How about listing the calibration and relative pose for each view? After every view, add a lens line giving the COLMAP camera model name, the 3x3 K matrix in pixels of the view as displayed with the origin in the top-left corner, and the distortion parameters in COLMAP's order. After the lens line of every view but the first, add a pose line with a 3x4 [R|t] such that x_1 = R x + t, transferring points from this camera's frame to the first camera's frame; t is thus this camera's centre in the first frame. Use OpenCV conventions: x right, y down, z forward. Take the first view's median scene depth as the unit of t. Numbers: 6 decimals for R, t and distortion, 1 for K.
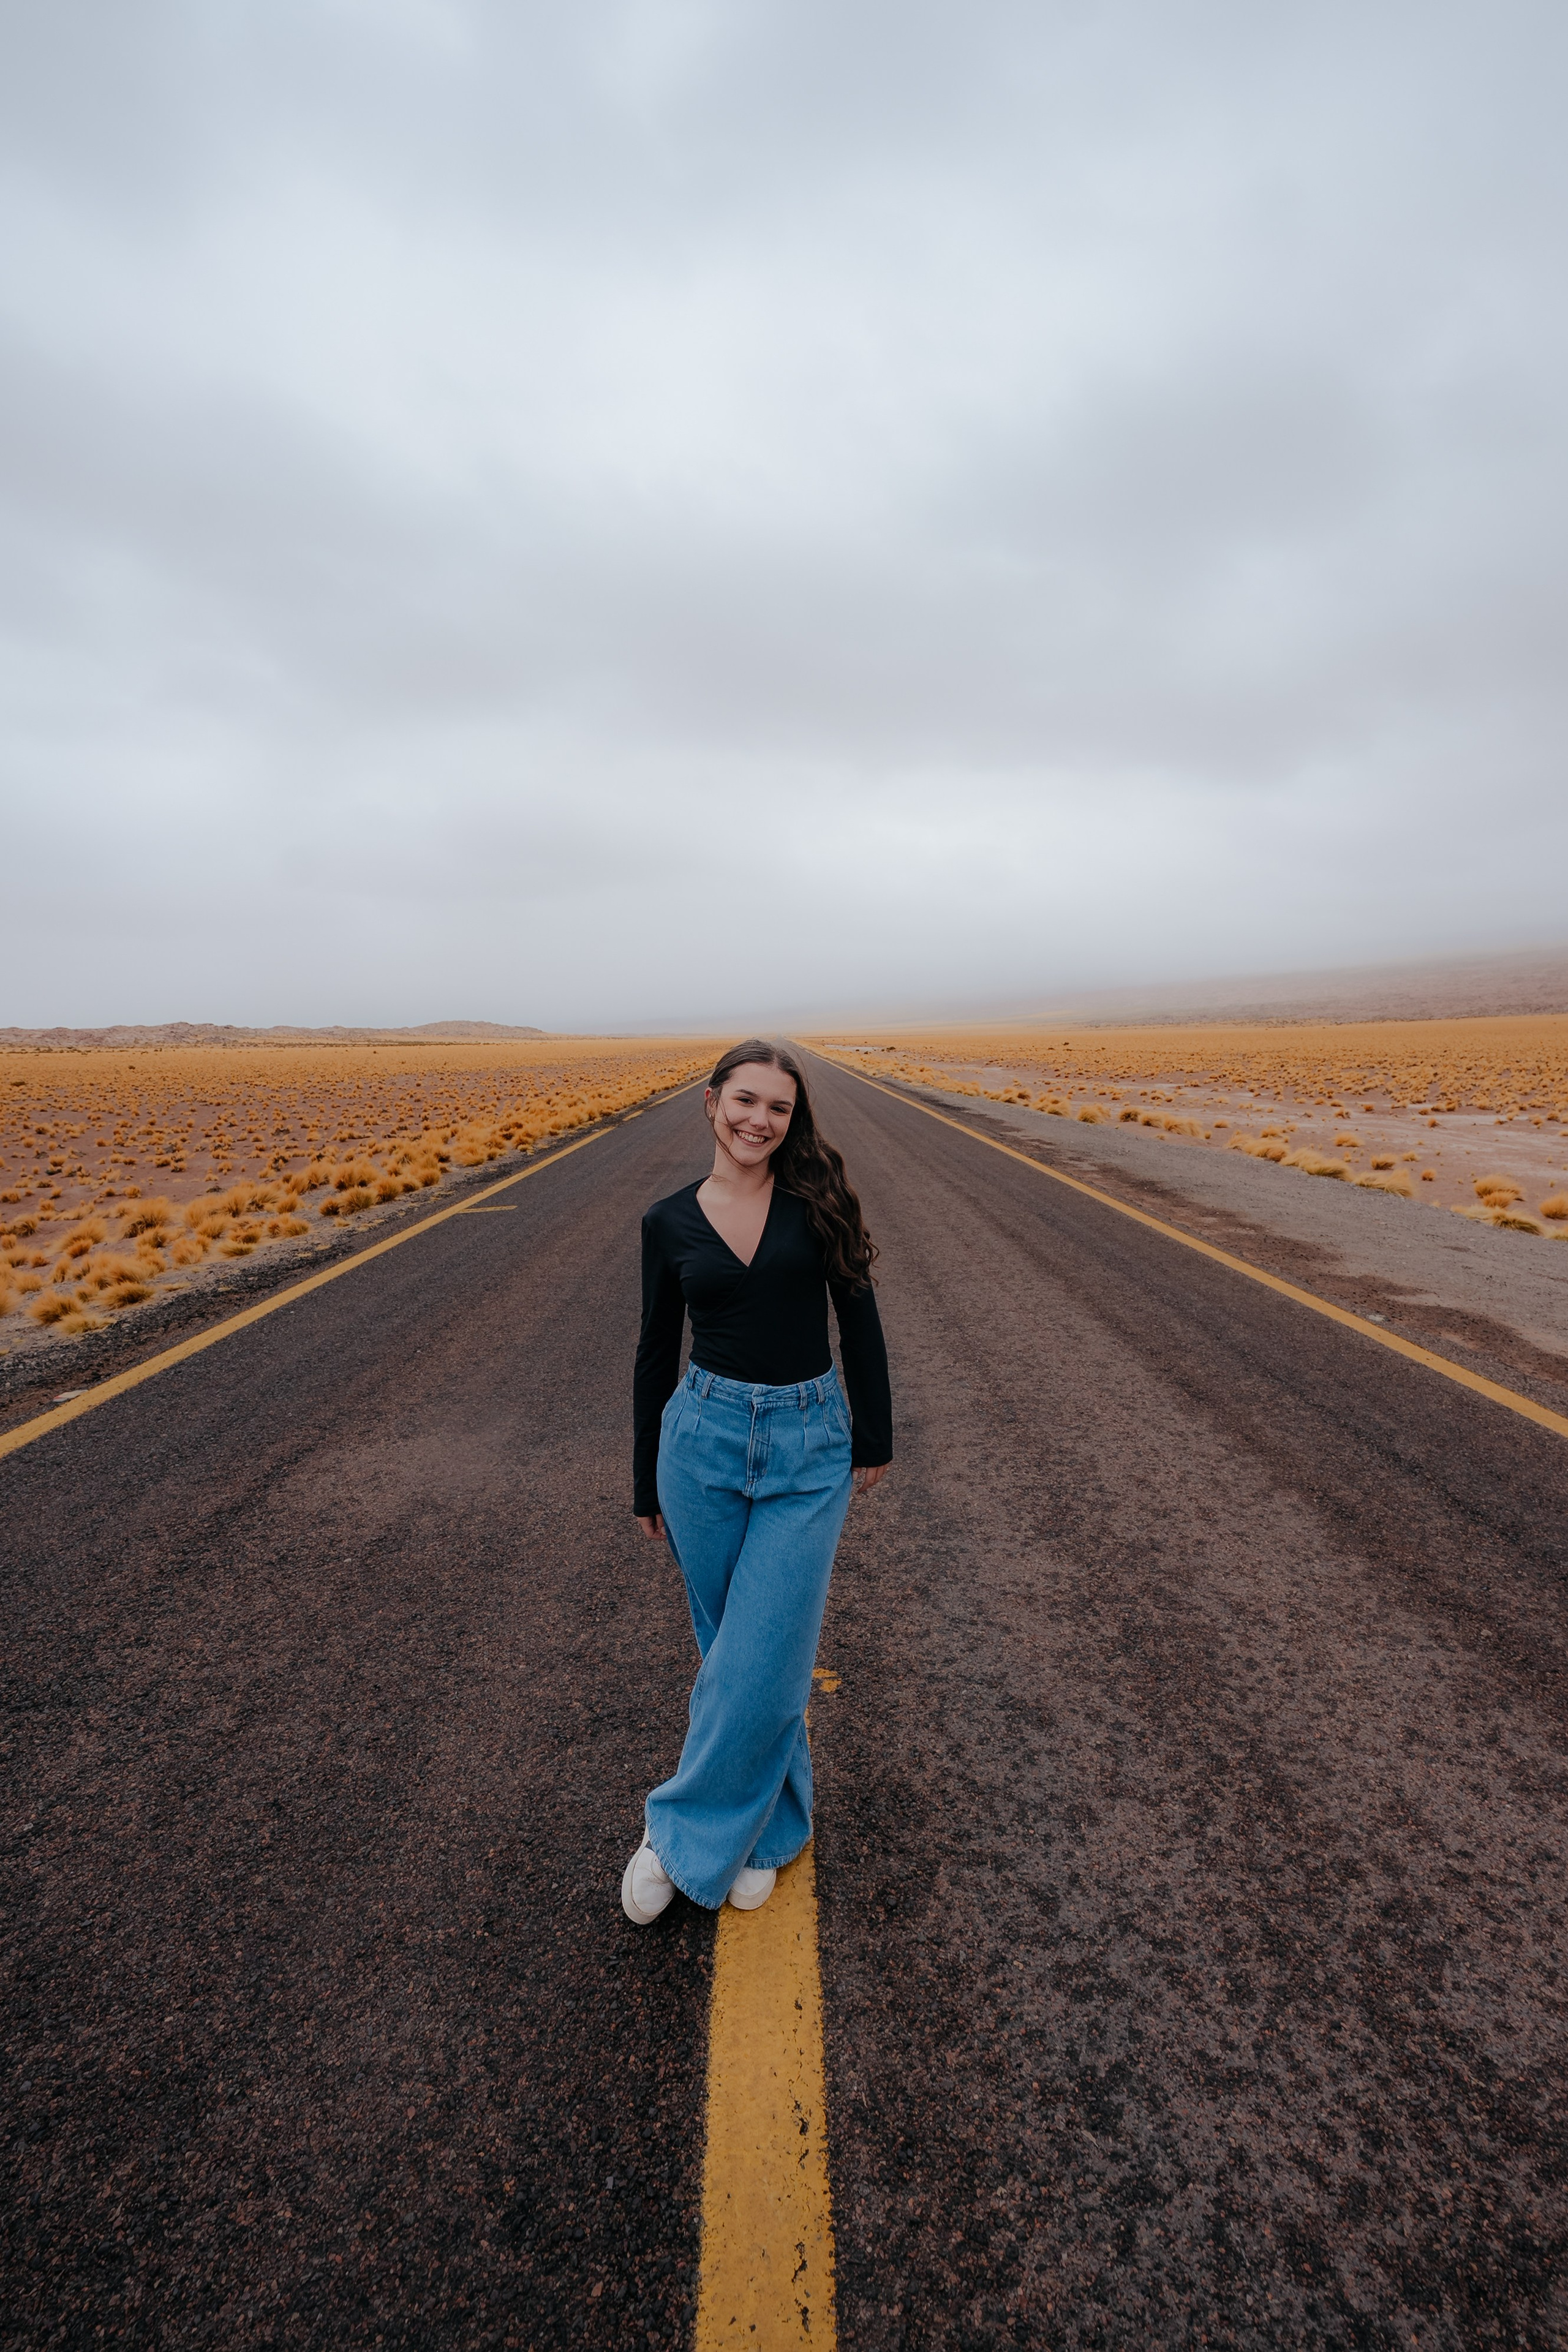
lens RADIAL K [[924.5, 0, 855.8], [0, 924.5, 1098.9], [0, 0, 1]] dist [-0.002961, -0.000288]
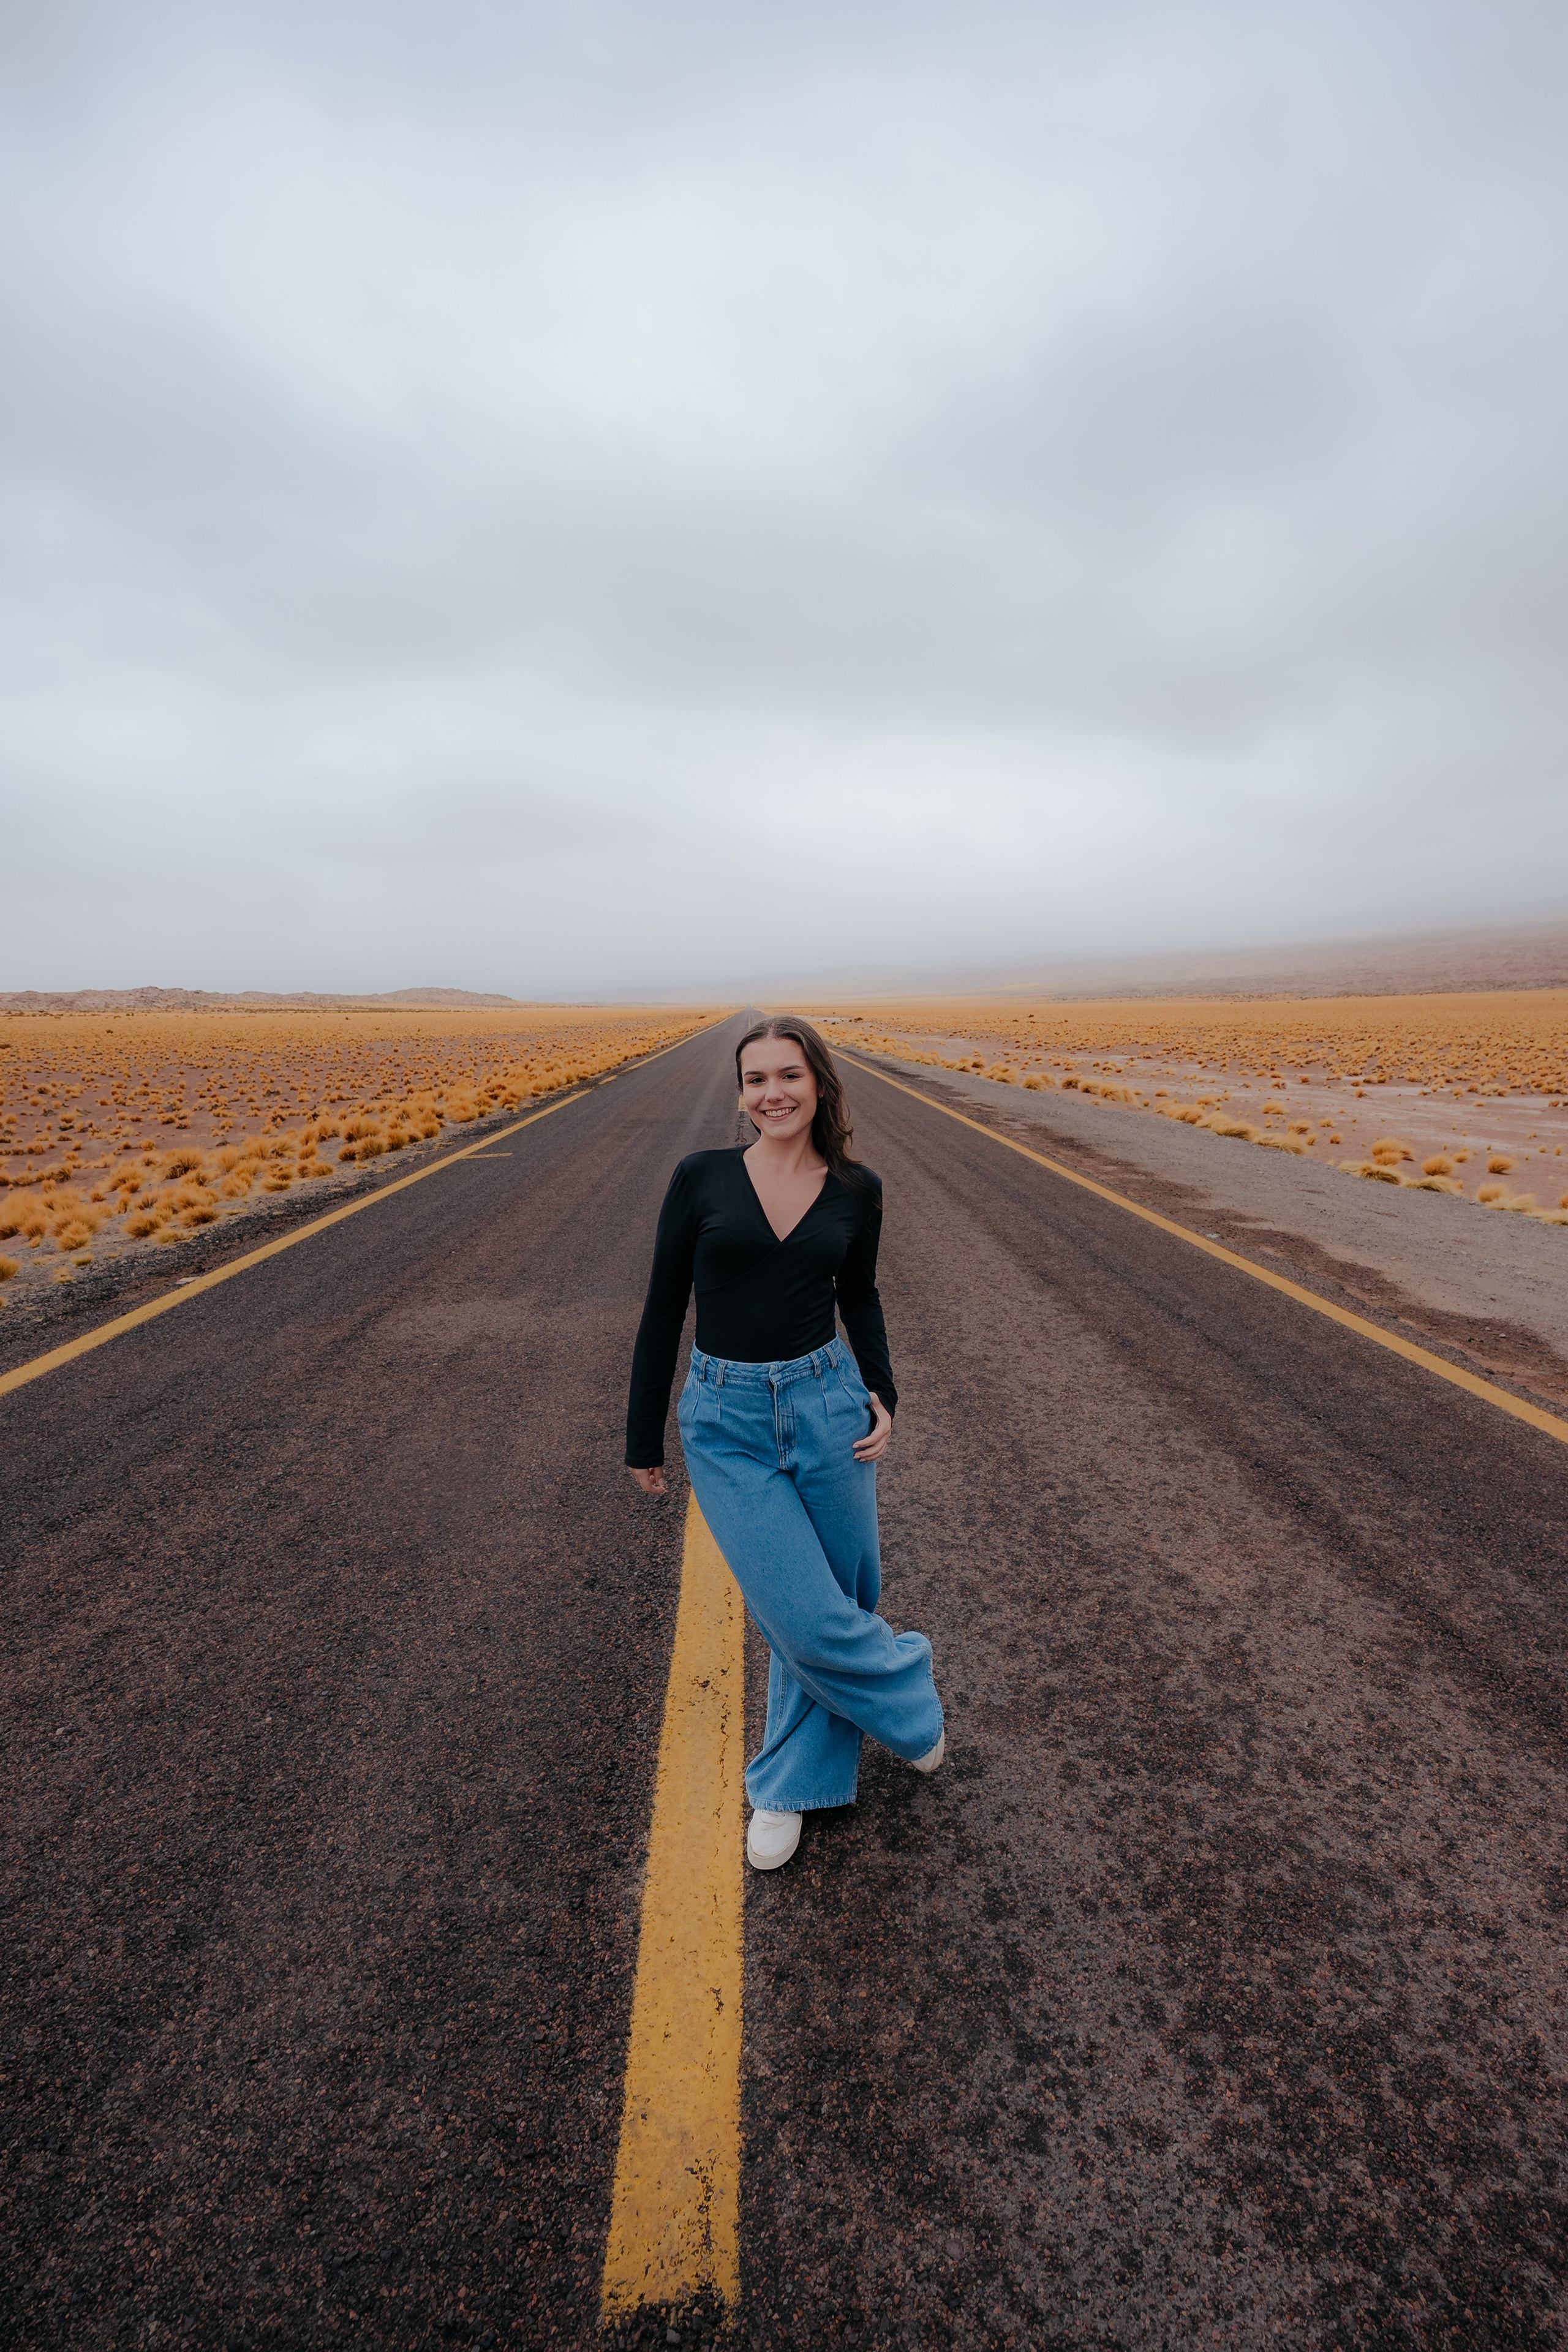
lens RADIAL K [[950.3, 0, 838.7], [0, 950.3, 1132.9], [0, 0, 1]] dist [-0.002477, -0.000550]
pose [[0.999922, 0.007498, 0.010007, 0.025128], [-0.008124, 0.997910, 0.064104, 0.011441], [-0.009506, -0.064180, 0.997893, -0.170401]]
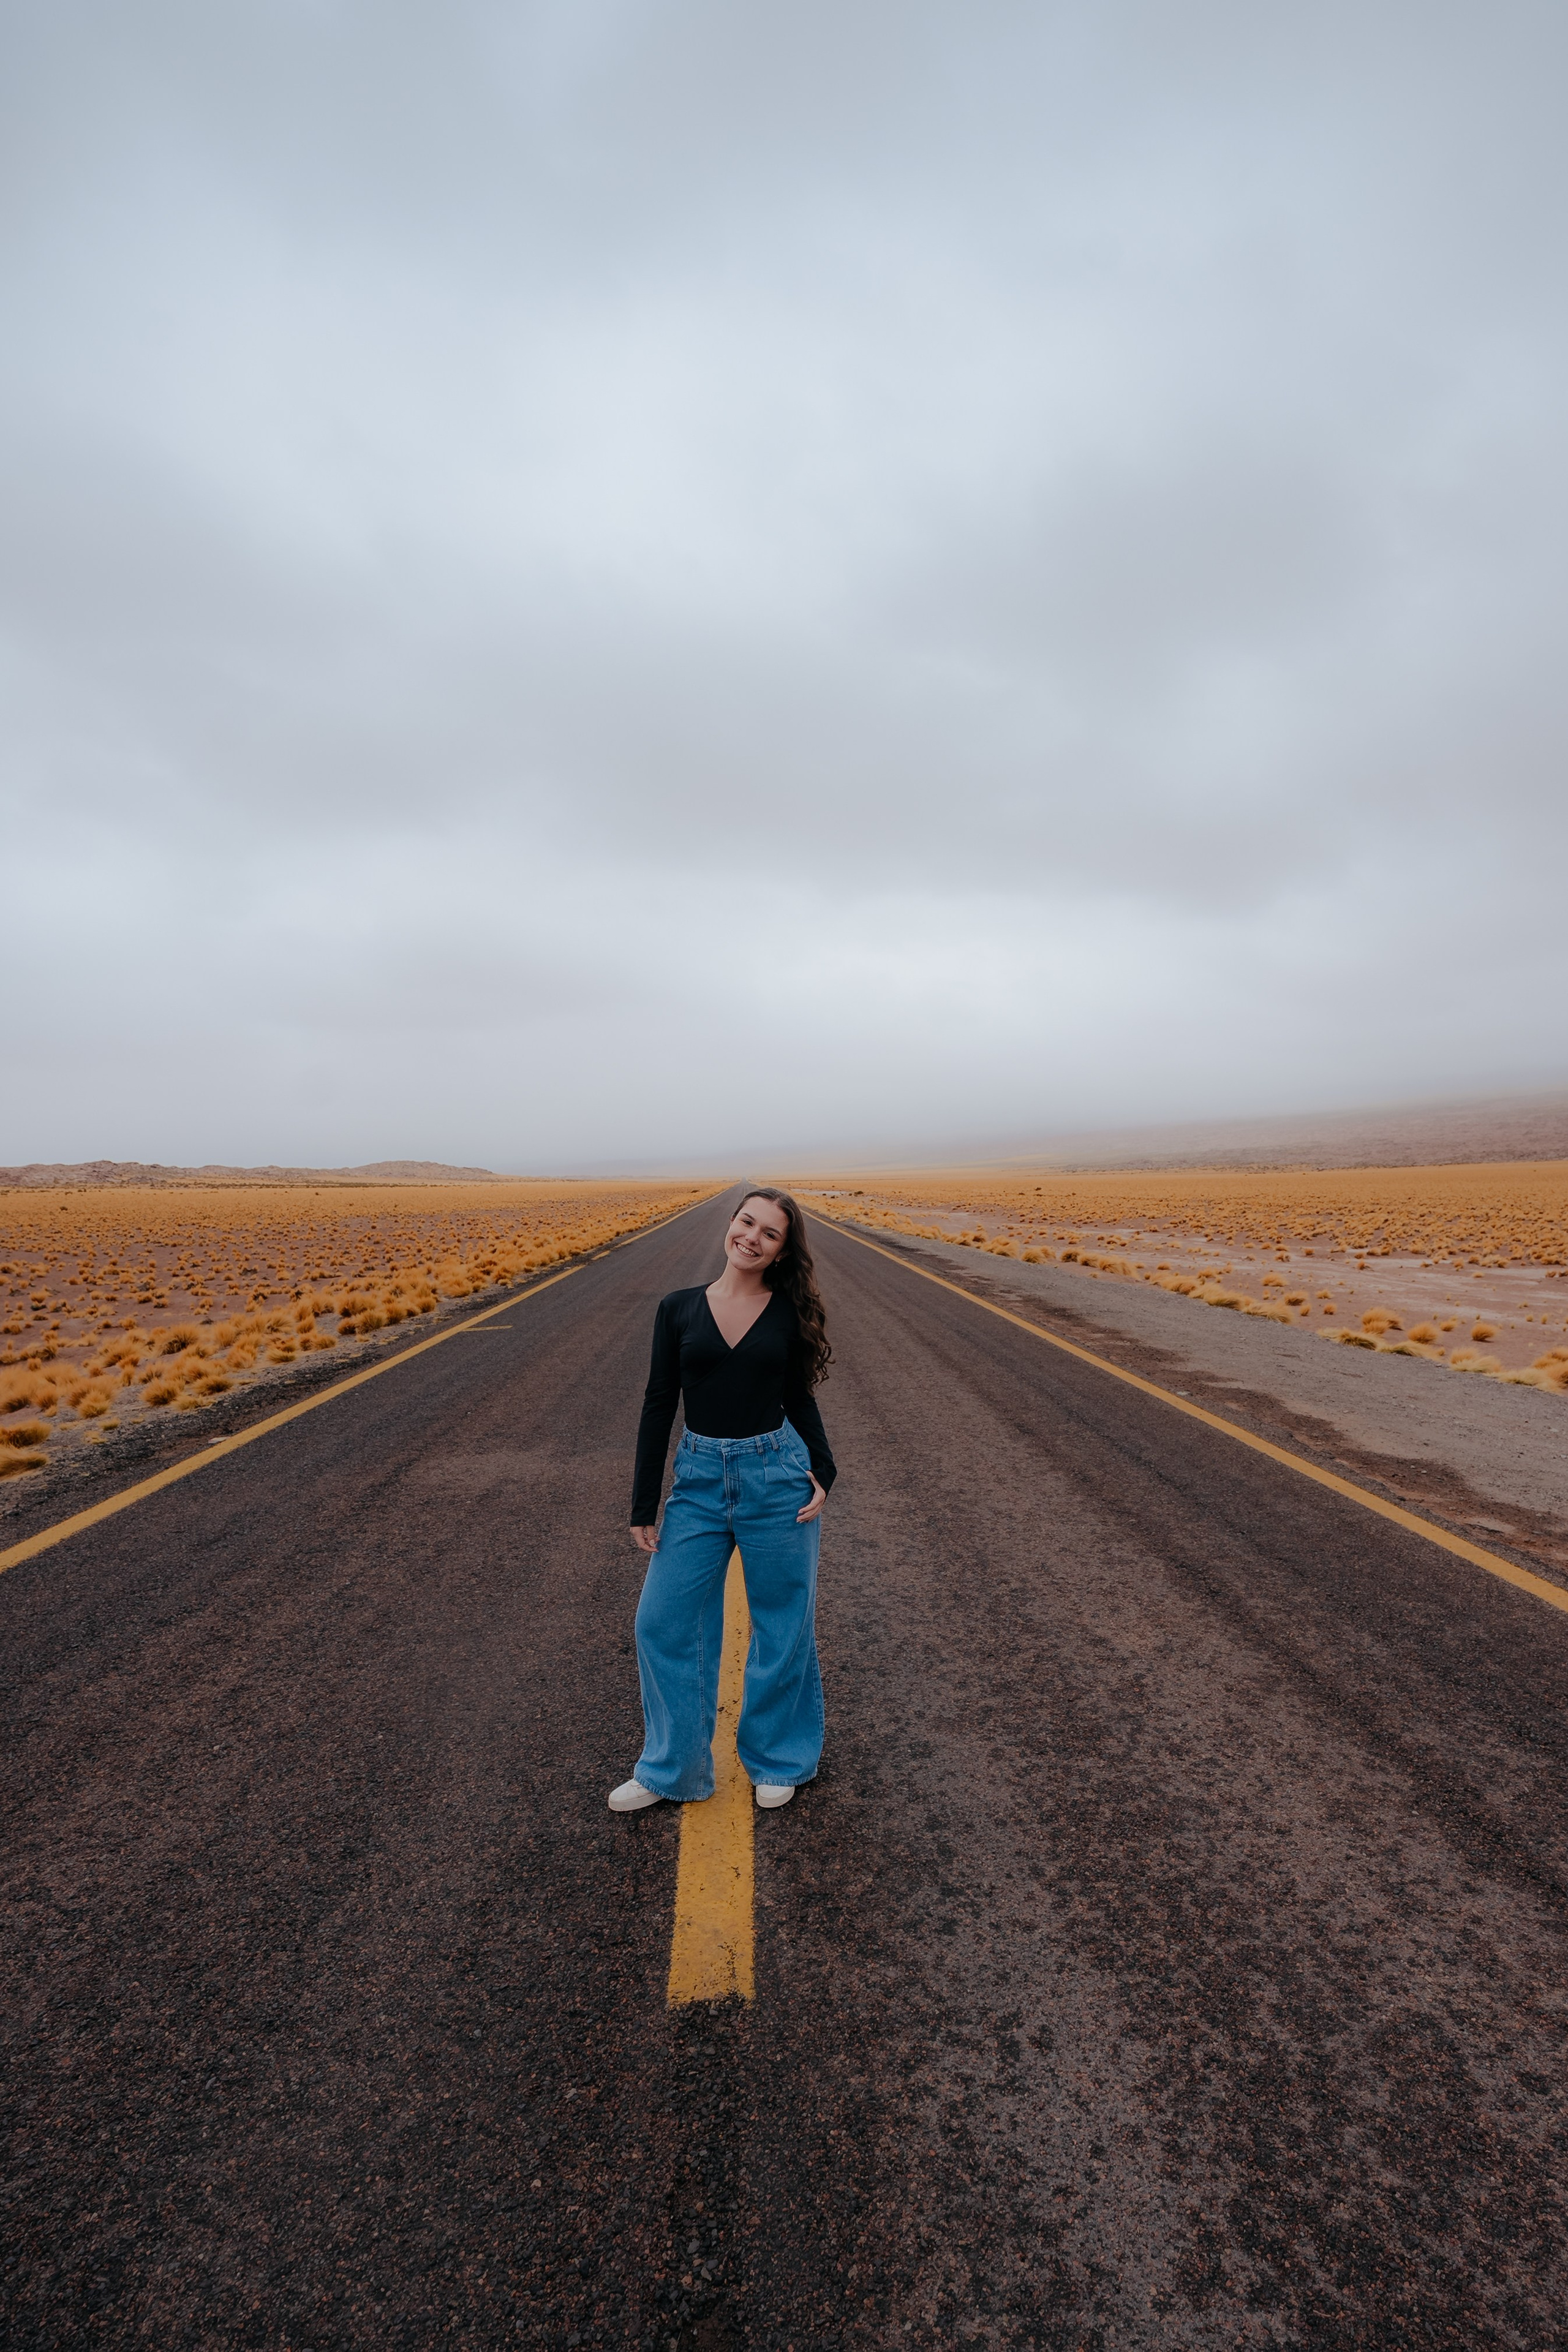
lens RADIAL K [[1022.3, 0, 870.7], [0, 1022.3, 1316.3], [0, 0, 1]] dist [-0.002806, -0.000577]
pose [[0.999238, 0.000650, 0.039017, 0.031615], [-0.003180, 0.997891, 0.064829, 0.018560], [-0.038892, -0.064903, 0.997133, -0.284310]]
